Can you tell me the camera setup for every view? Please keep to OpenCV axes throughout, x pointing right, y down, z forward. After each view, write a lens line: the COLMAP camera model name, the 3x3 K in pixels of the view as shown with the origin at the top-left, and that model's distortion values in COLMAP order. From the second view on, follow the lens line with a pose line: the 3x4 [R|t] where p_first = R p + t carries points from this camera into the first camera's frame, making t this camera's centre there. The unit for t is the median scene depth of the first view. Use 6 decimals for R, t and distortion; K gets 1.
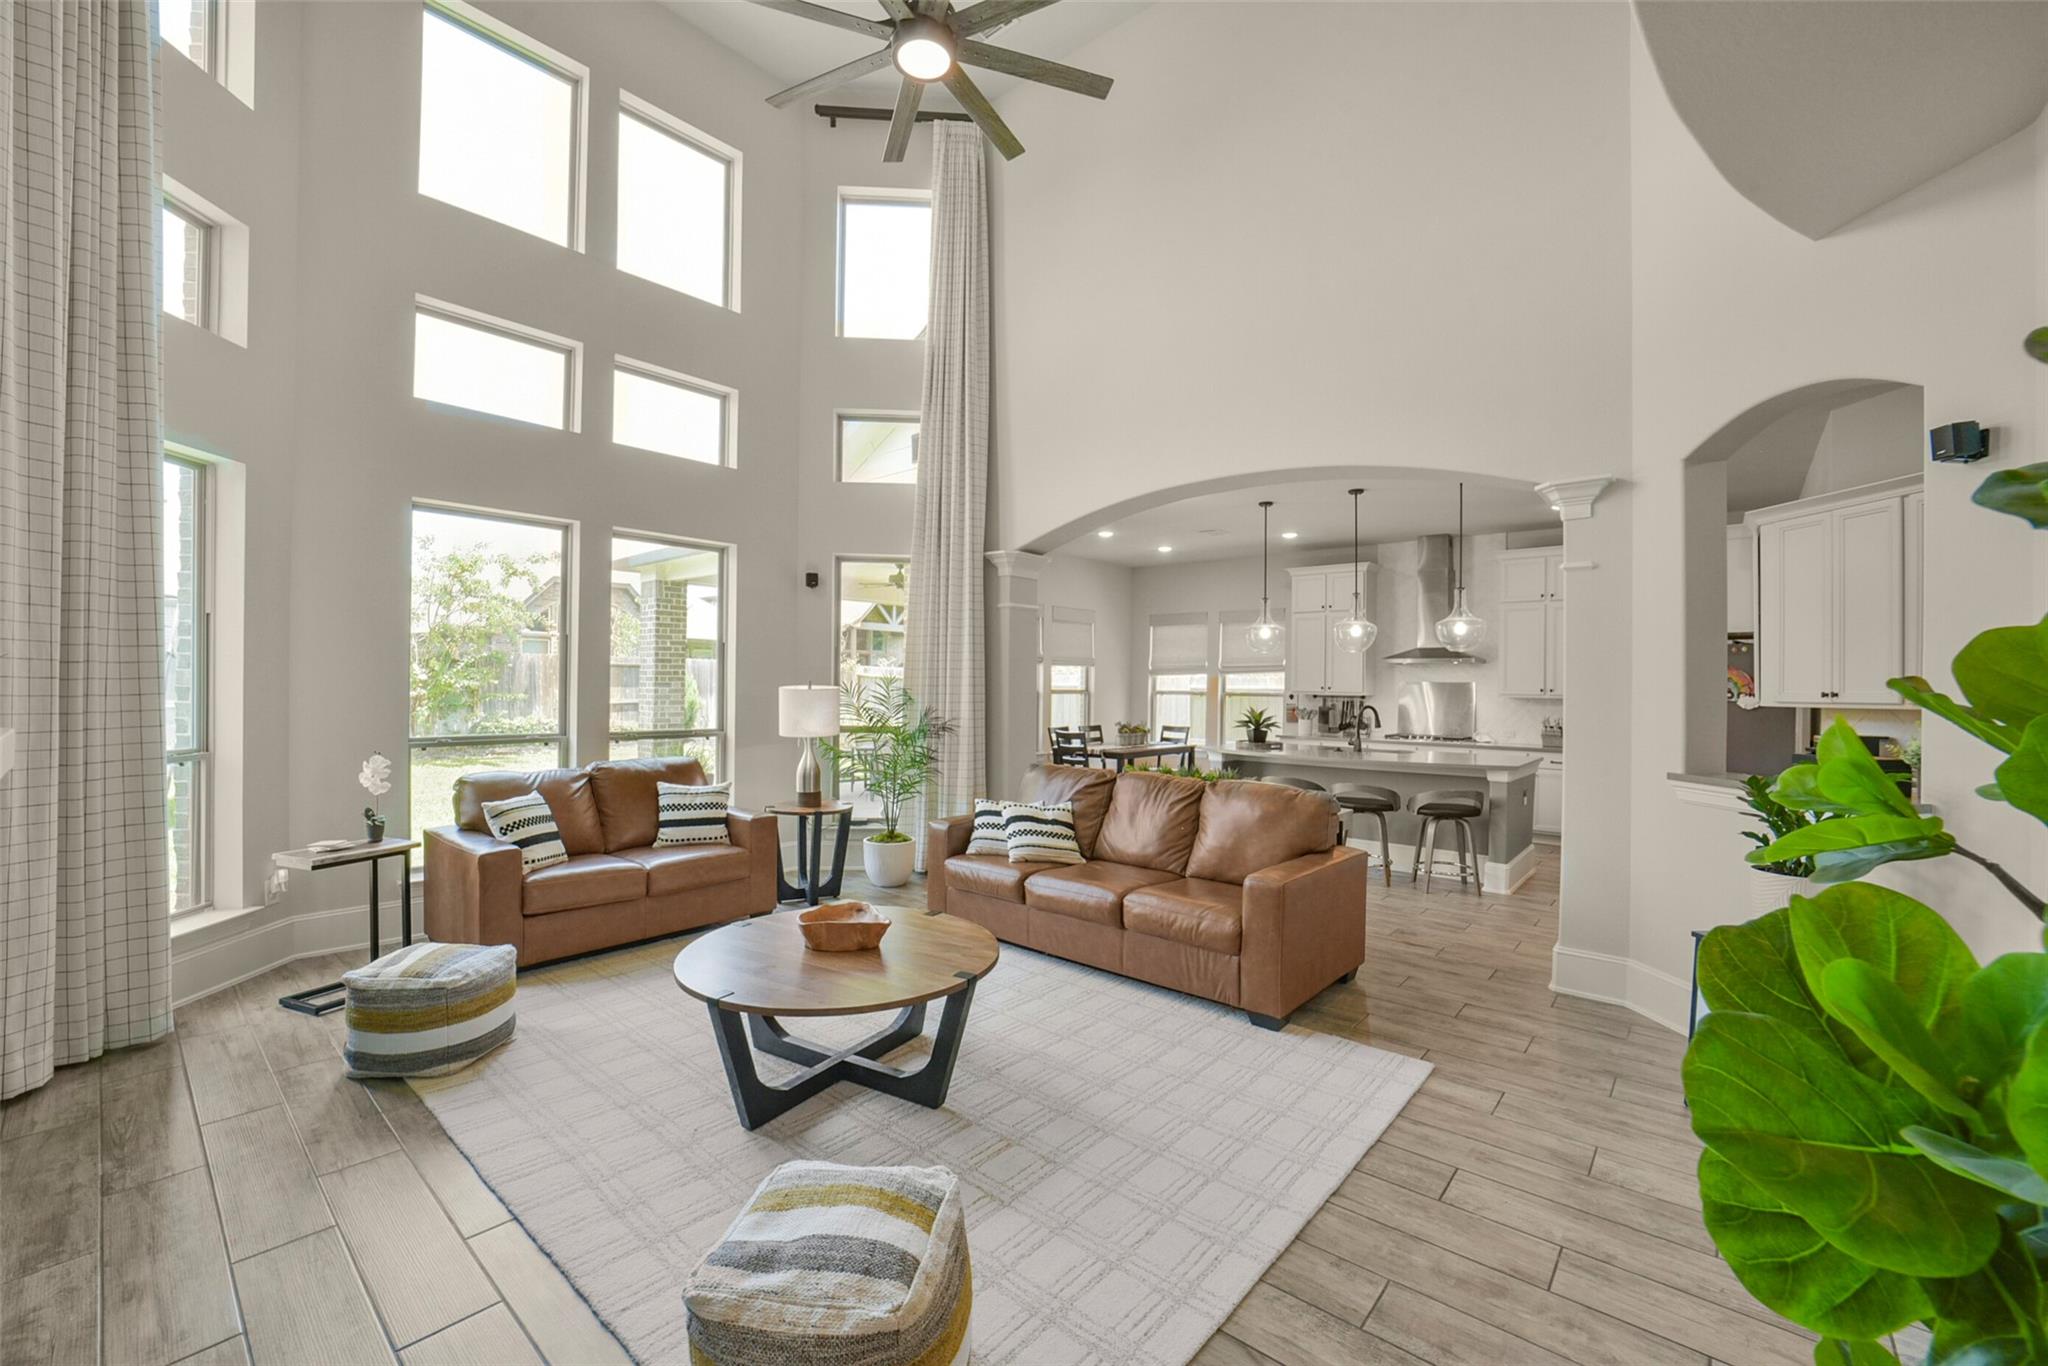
lens RADIAL K [[810.6, 0, 1024.9], [0, 810.6, 689.5], [0, 0, 1]] dist [-0.050217, 0.008998]
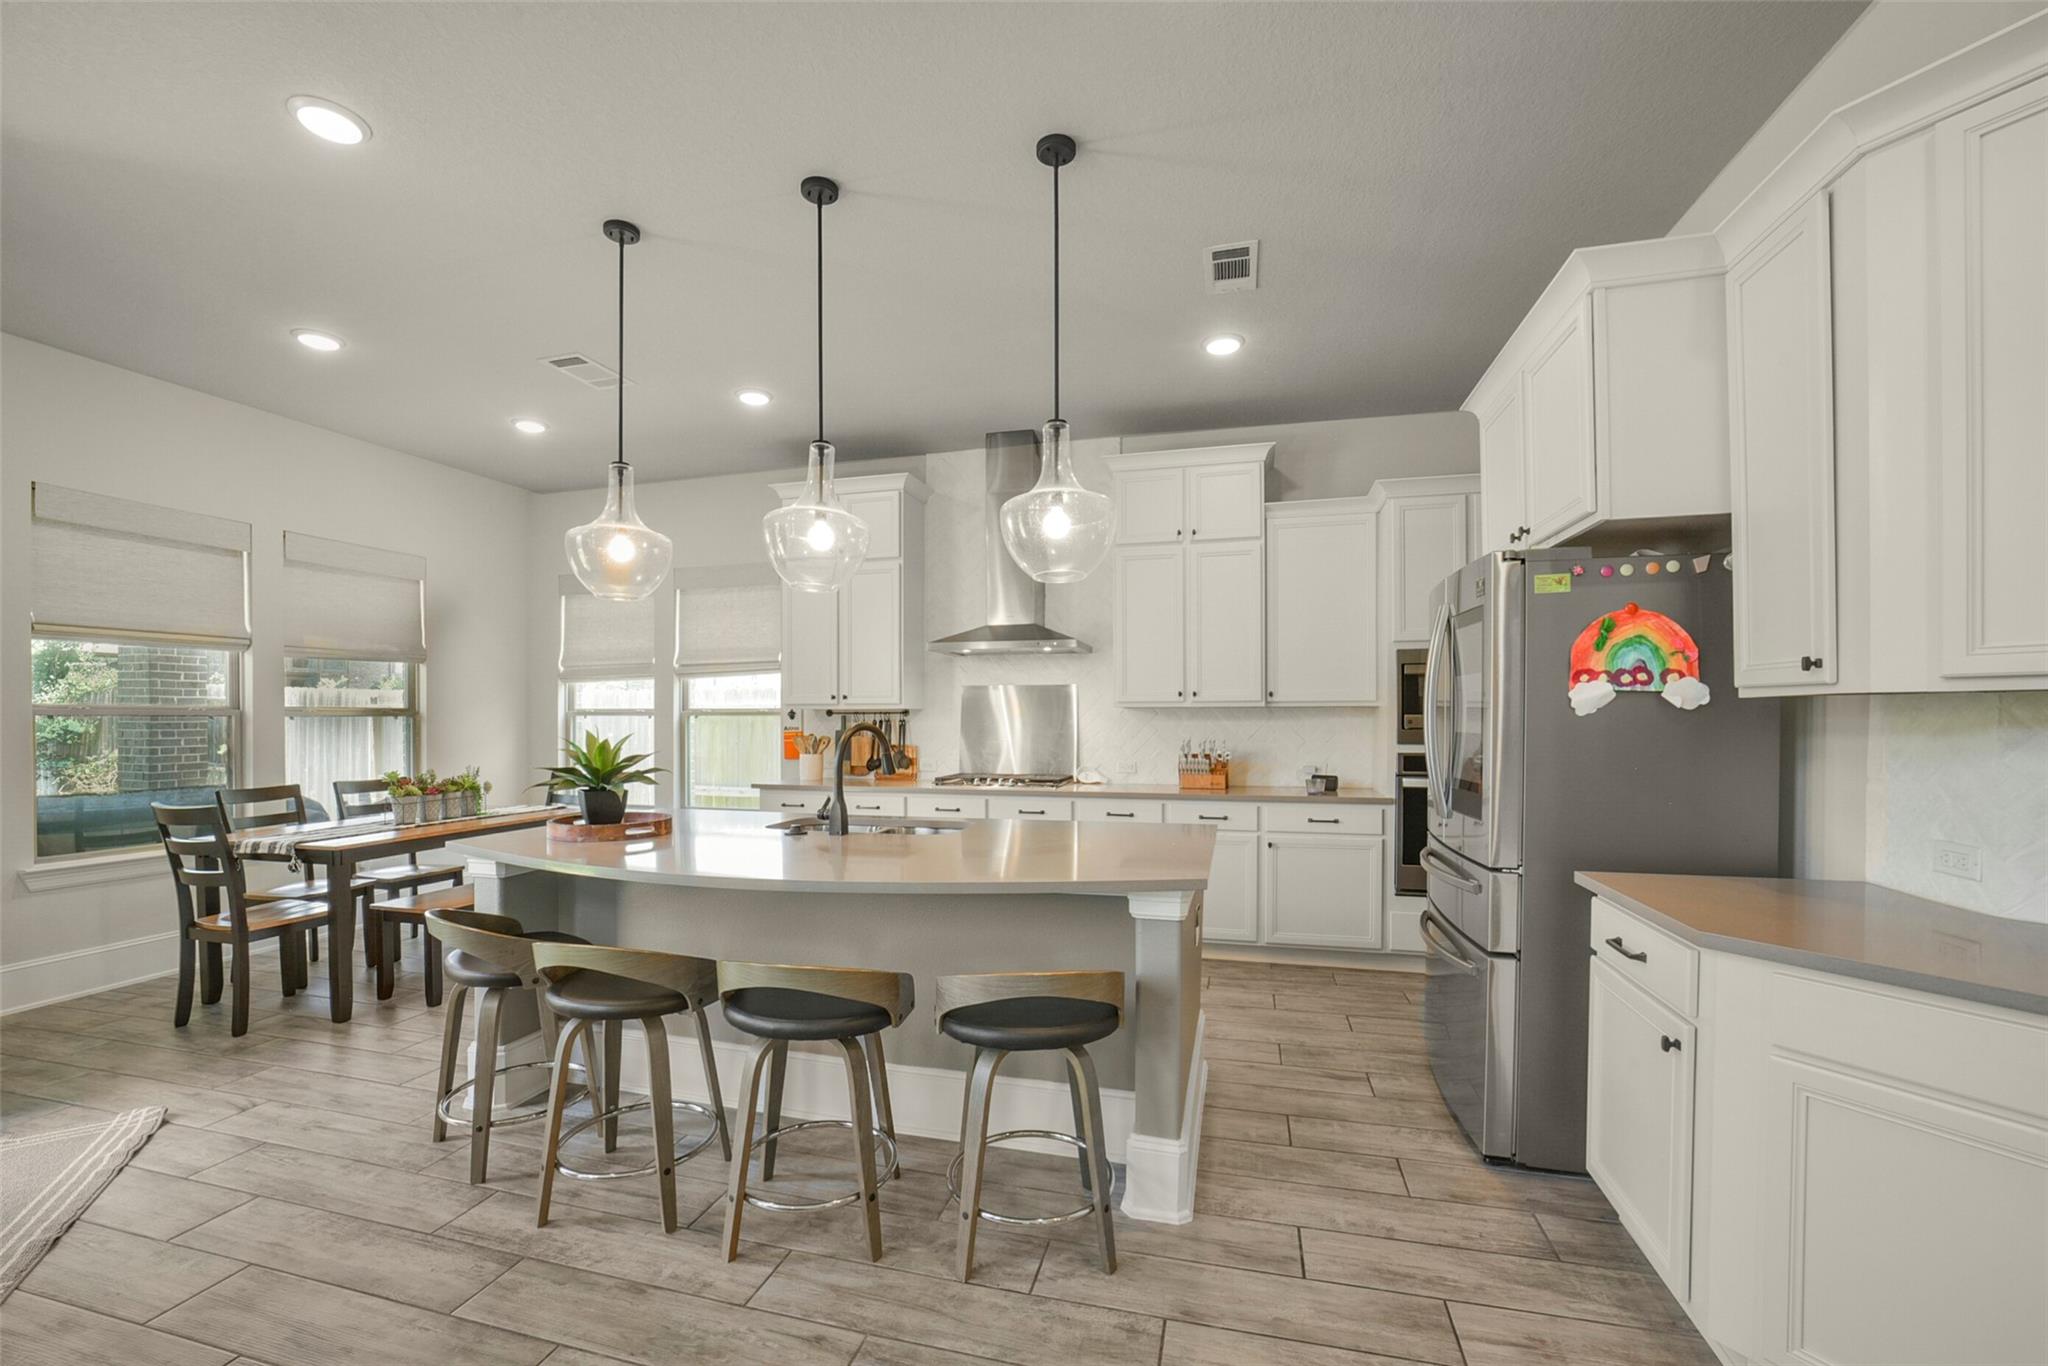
lens RADIAL K [[823.7, 0, 1023.7], [0, 823.7, 719.5], [0, 0, 1]] dist [-0.033487, 0.008377]
pose [[0.893316, -0.014482, 0.449196, 0.251468], [0.013903, 0.999893, 0.004589, 0.014280], [-0.449214, 0.002146, 0.893422, 0.468102]]
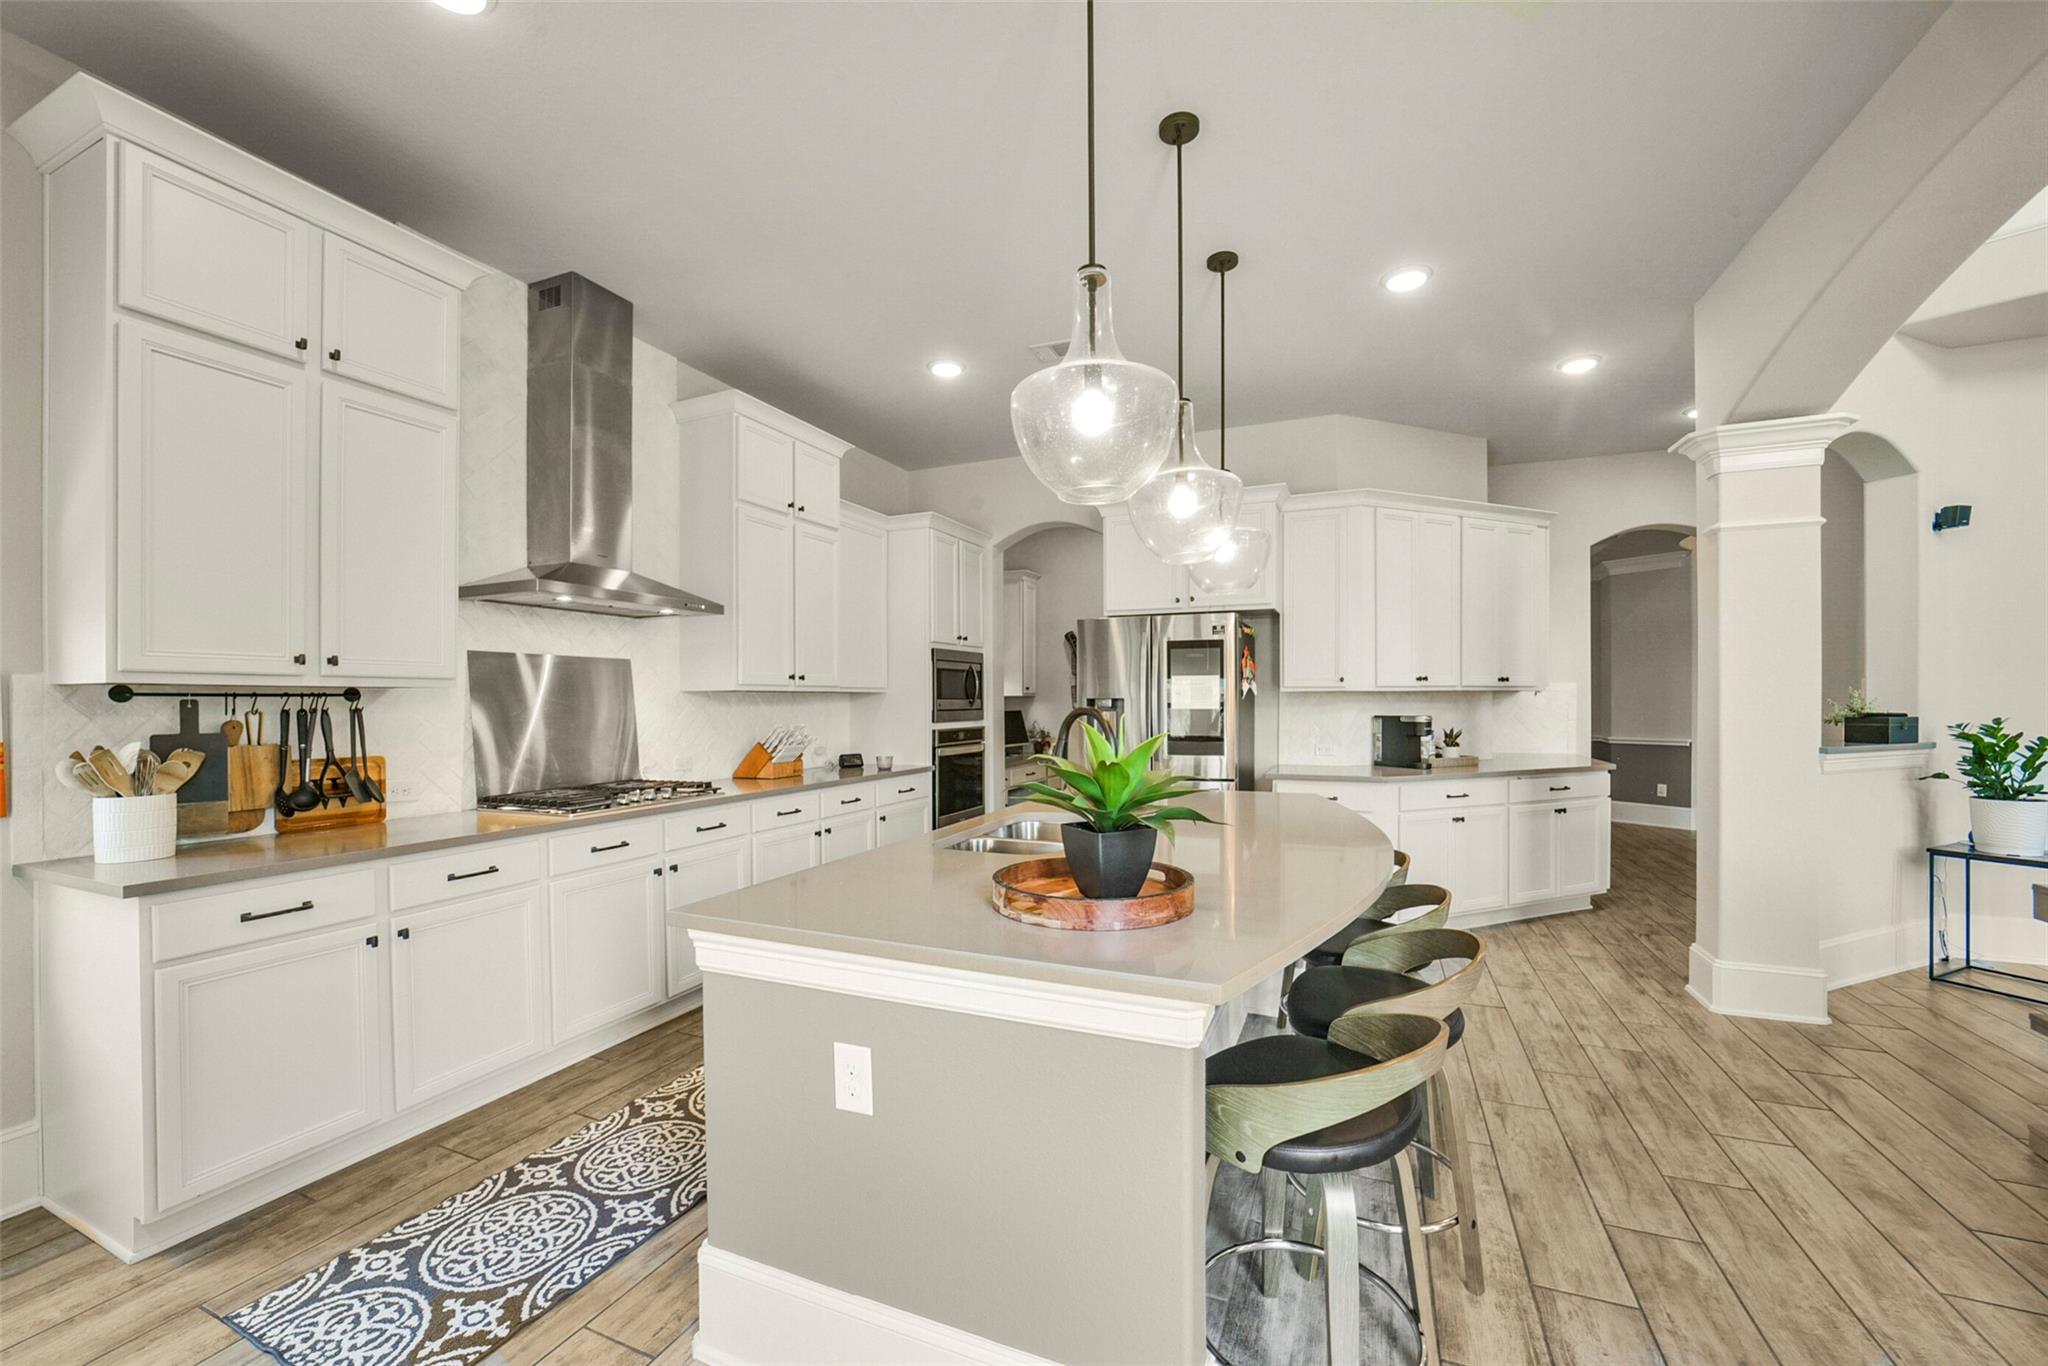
lens RADIAL K [[800.2, 0, 1022.3], [0, 800.2, 696.1], [0, 0, 1]] dist [-0.034431, 0.008769]
pose [[-0.308713, -0.004348, 0.951145, 0.067590], [0.005067, 0.999968, 0.006216, 0.010652], [-0.951142, 0.006738, -0.308681, 0.940018]]
